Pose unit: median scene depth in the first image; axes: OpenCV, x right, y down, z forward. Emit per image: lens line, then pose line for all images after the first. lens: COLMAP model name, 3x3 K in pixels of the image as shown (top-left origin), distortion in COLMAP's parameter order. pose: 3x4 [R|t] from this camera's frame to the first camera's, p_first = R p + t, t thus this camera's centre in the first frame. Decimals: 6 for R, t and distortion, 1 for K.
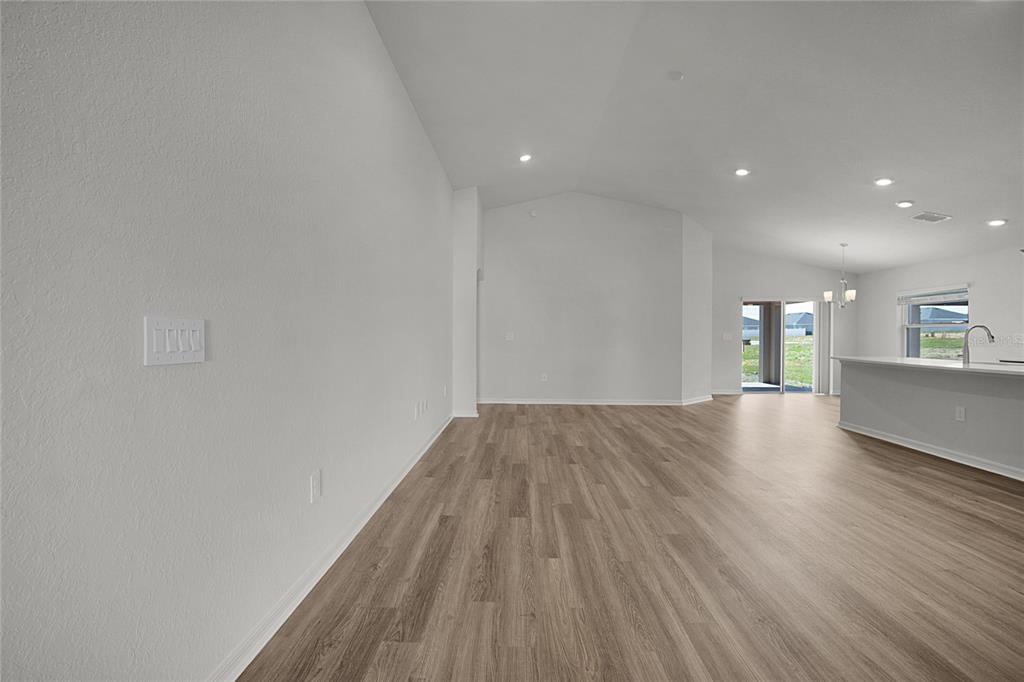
lens RADIAL K [[454.7, 0, 504.4], [0, 454.7, 342.5], [0, 0, 1]] dist [-0.004526, -0.000168]
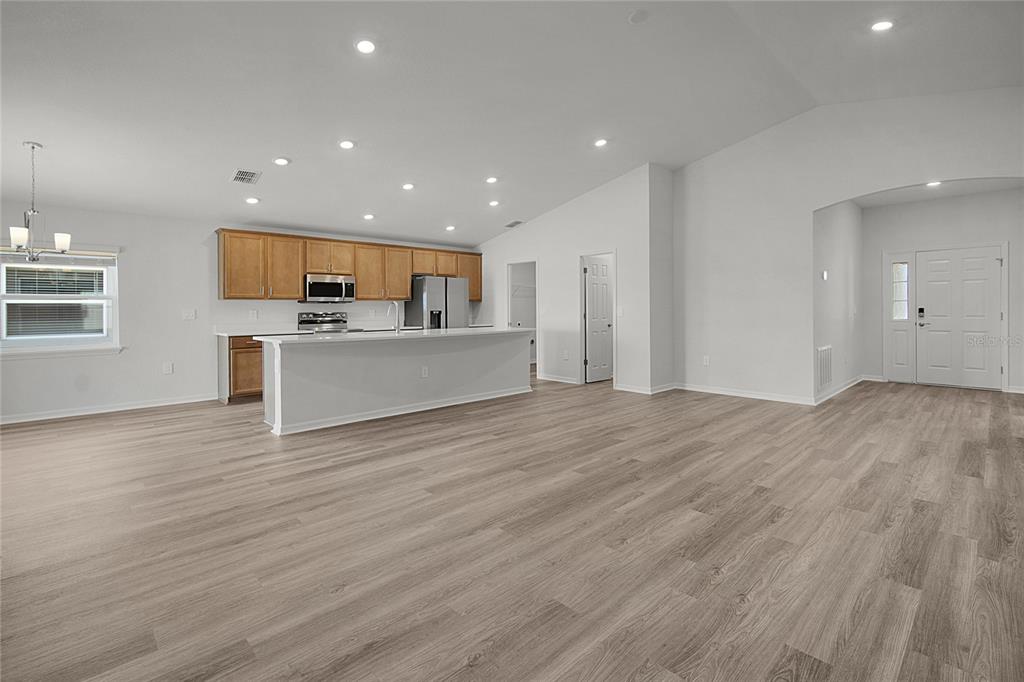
lens RADIAL K [[451.2, 0, 512.2], [0, 451.2, 310.2], [0, 0, 1]] dist [0.001493, 0.001070]
pose [[-0.707028, 0.001463, 0.707184, -0.077399], [0.017561, 0.999726, 0.015489, -0.037856], [-0.706967, 0.023370, -0.706860, 1.765672]]
